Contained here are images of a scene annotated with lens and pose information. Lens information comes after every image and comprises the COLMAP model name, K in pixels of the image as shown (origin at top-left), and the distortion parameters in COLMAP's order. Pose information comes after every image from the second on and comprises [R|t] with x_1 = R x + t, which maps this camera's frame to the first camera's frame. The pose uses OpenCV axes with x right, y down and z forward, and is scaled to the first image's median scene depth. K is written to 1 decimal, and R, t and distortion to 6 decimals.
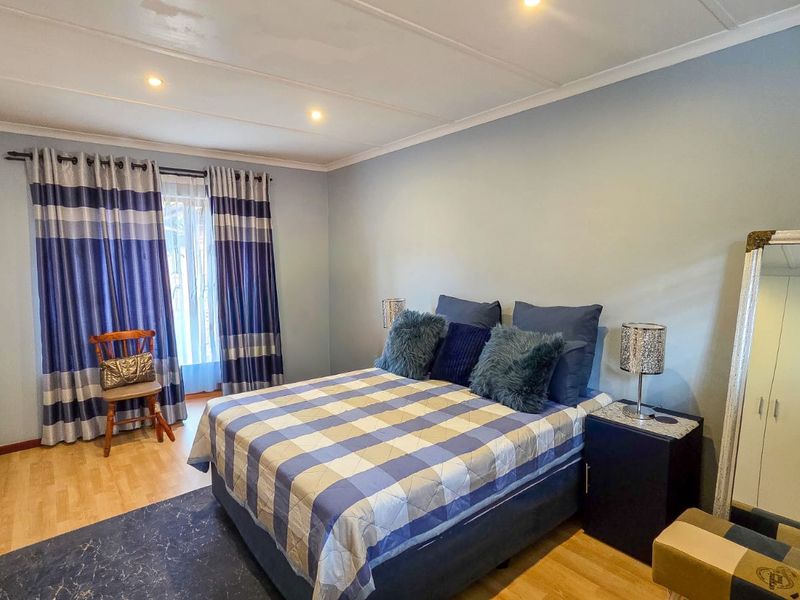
lens RADIAL K [[441.5, 0, 401.7], [0, 441.5, 296.2], [0, 0, 1]] dist [-0.005773, 0.004969]
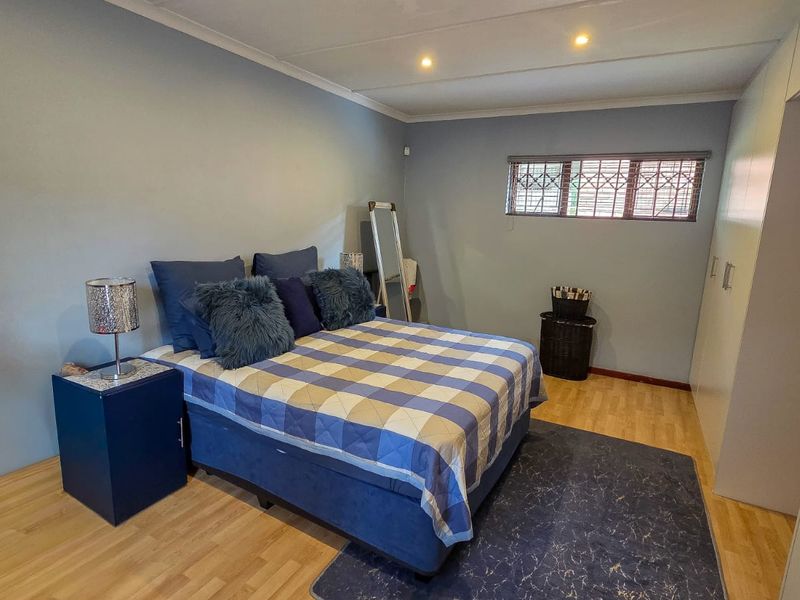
lens RADIAL K [[441.5, 0, 400.8], [0, 441.5, 302.6], [0, 0, 1]] dist [-0.005773, 0.004969]
pose [[-0.374827, -0.174159, 0.910590, -0.952024], [0.064072, 0.974982, 0.212848, -0.086022], [-0.924878, 0.138124, -0.354291, 1.251740]]
